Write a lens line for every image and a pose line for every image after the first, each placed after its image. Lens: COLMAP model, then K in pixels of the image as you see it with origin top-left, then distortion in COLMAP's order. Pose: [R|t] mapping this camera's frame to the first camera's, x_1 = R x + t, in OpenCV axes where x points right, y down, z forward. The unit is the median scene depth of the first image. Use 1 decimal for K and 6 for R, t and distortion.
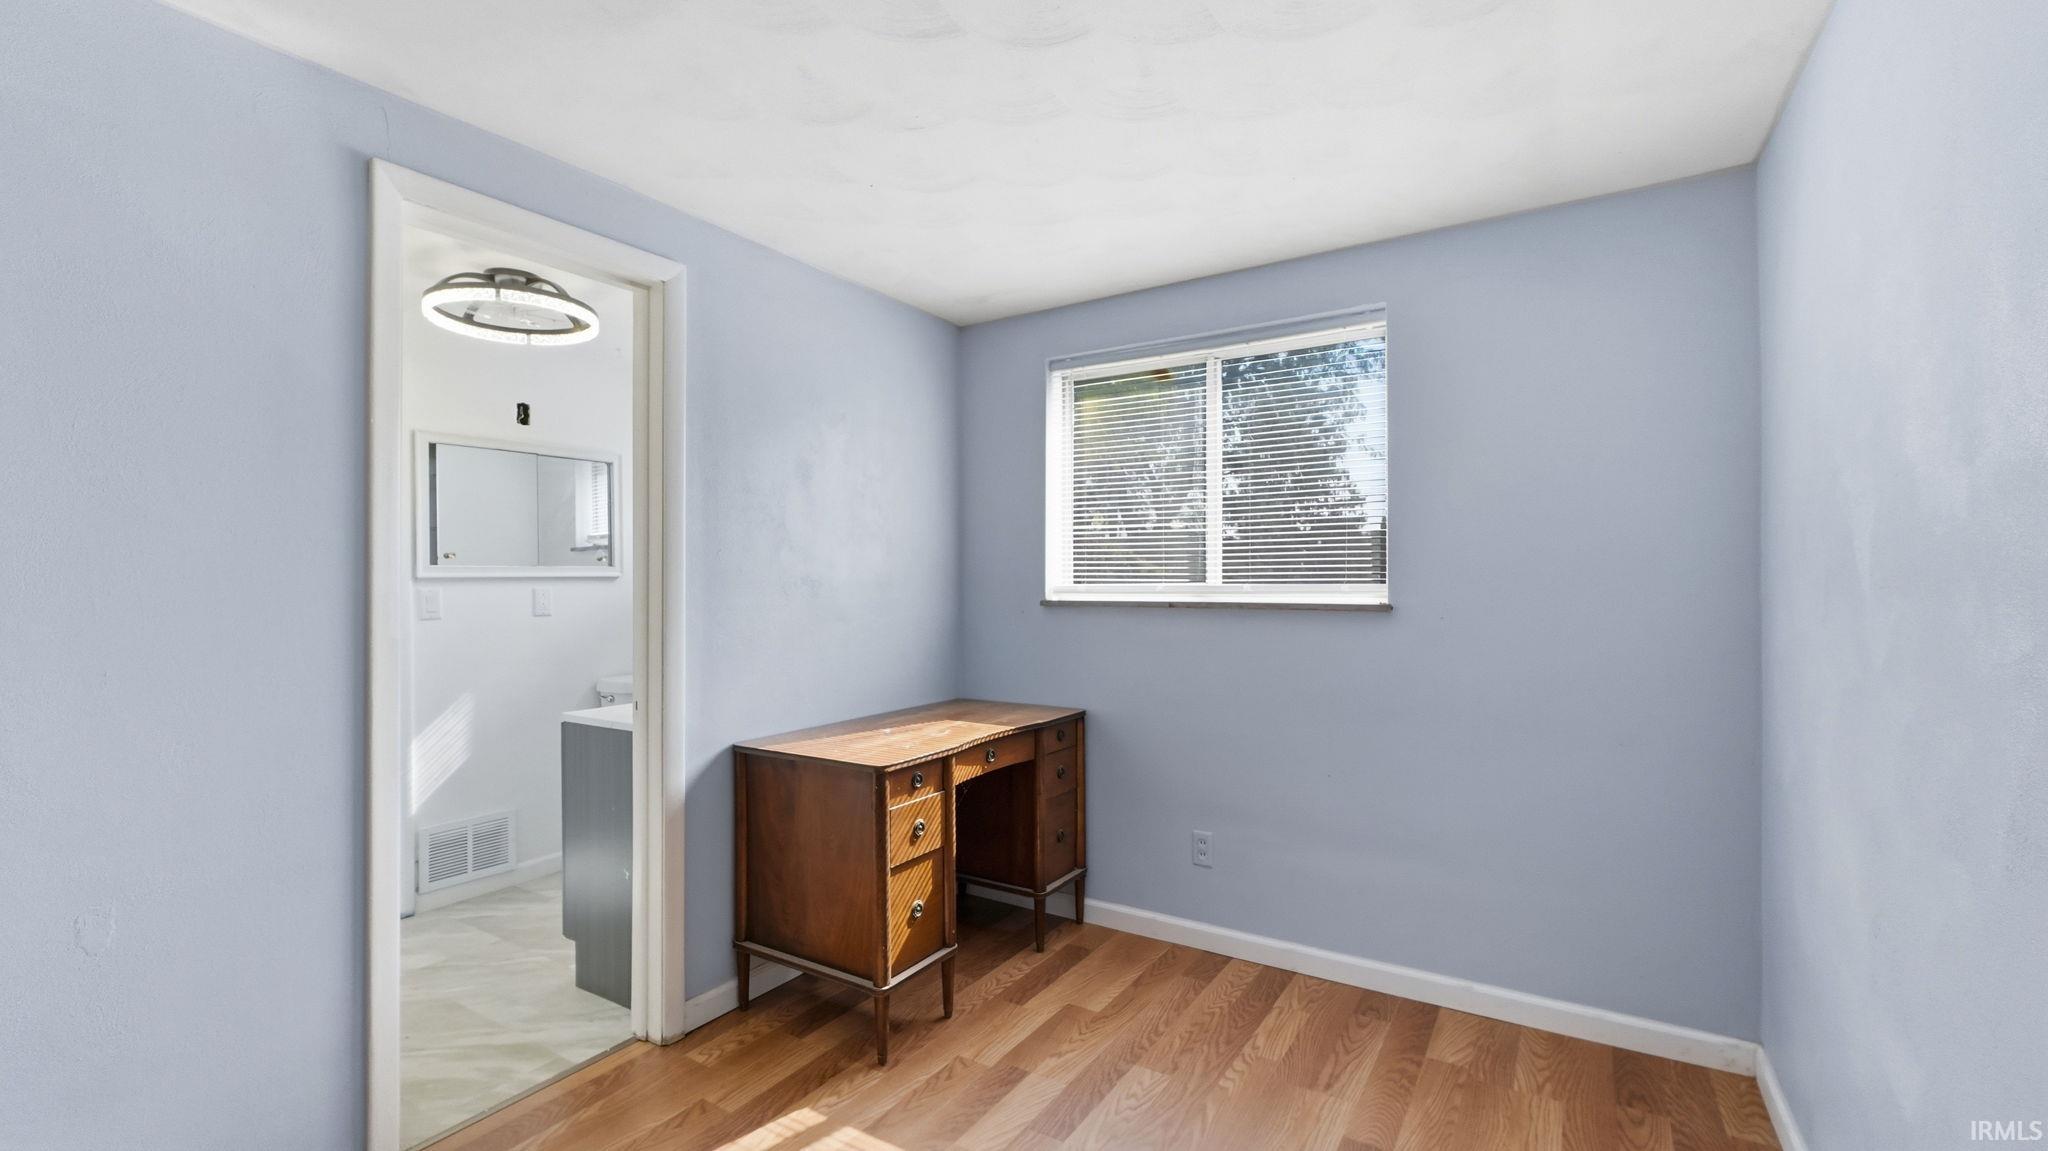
lens RADIAL K [[857.8, 0, 1031.3], [0, 857.8, 572.1], [0, 0, 1]] dist [-0.007049, -0.000522]
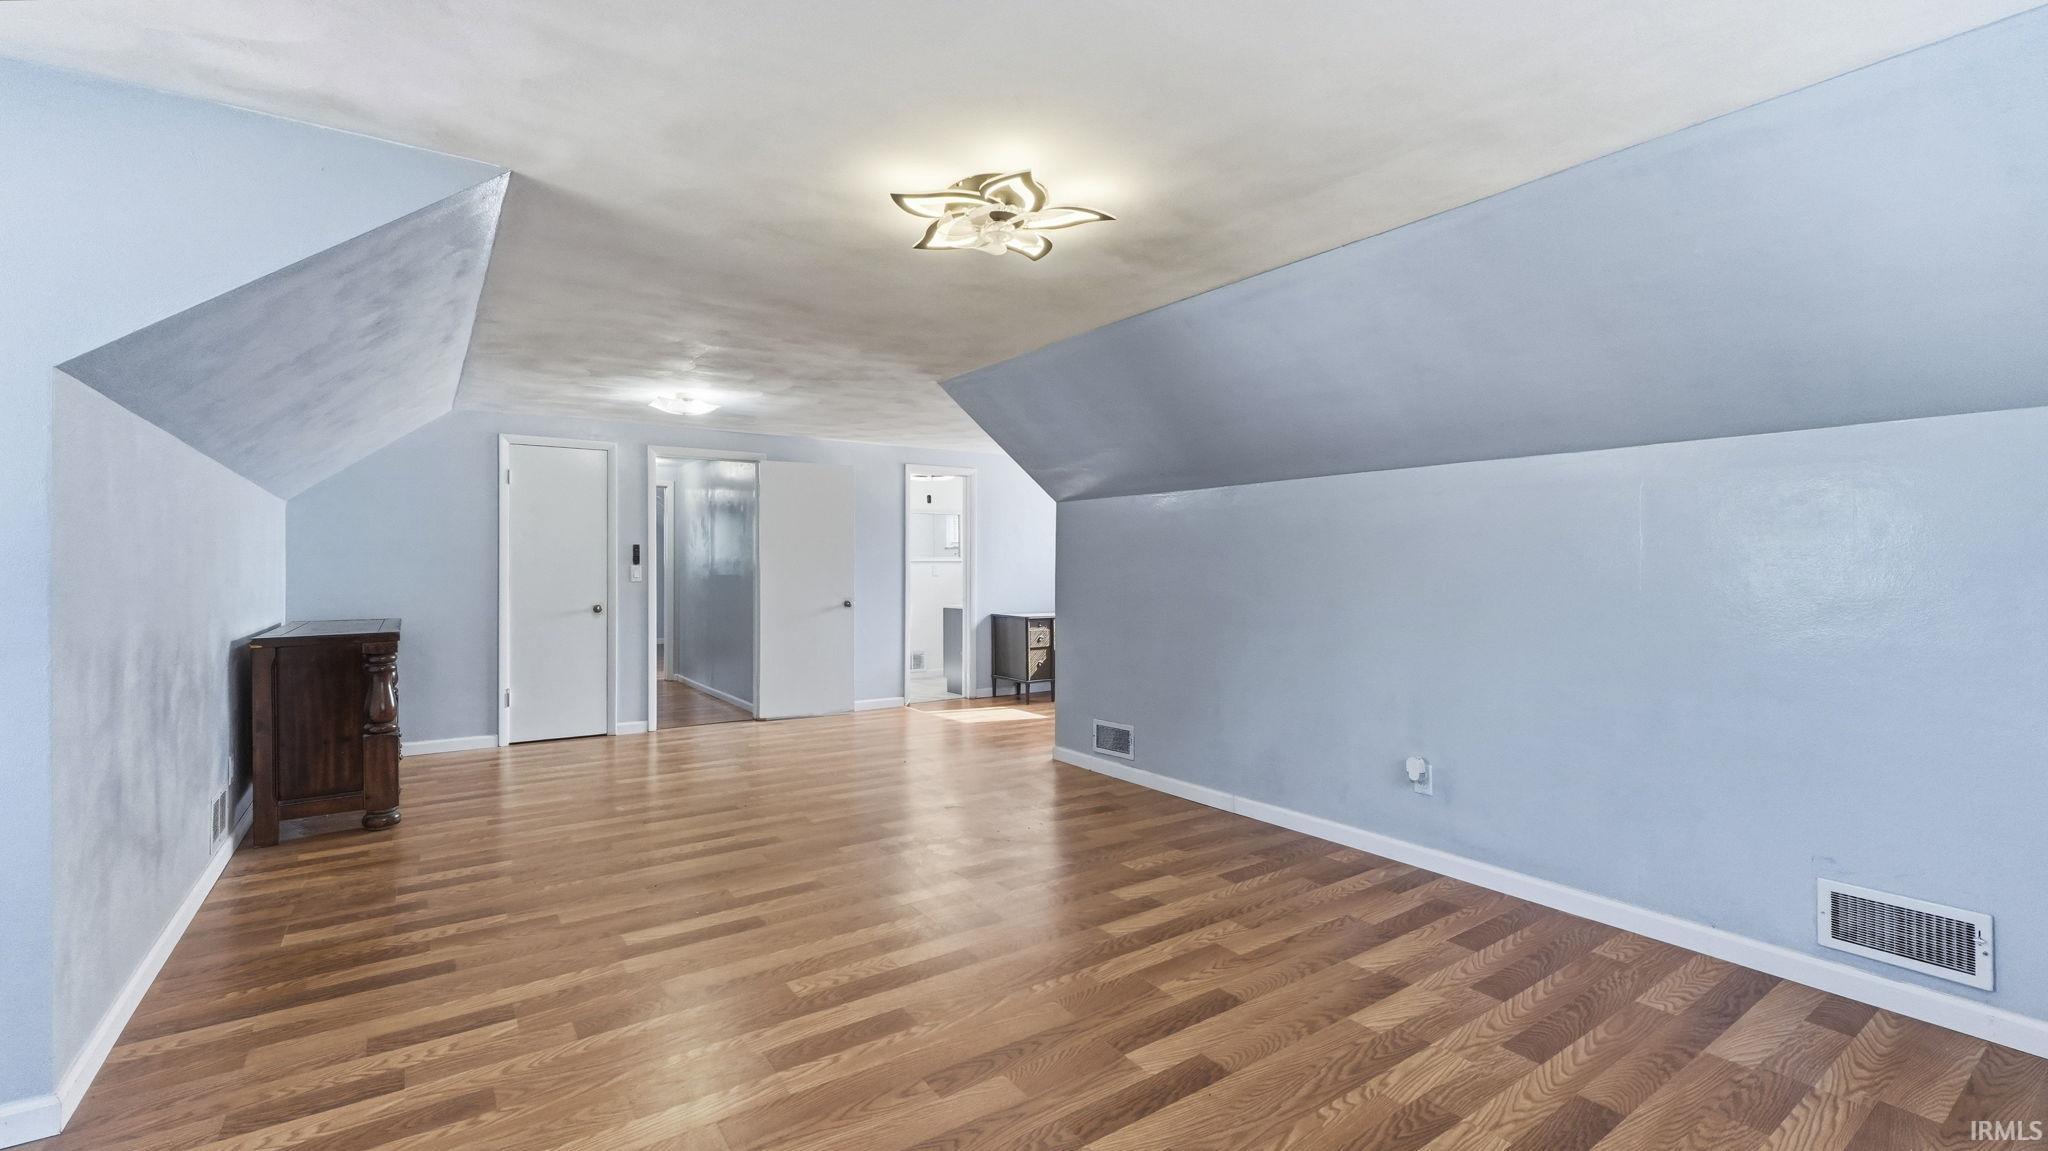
lens RADIAL K [[857.8, 0, 1028.1], [0, 857.8, 572.7], [0, 0, 1]] dist [-0.007049, -0.000522]
pose [[0.926068, 0.010560, -0.377209, 1.020217], [-0.003886, 0.999822, 0.018451, -0.015583], [0.377337, -0.015622, 0.925944, -1.981200]]
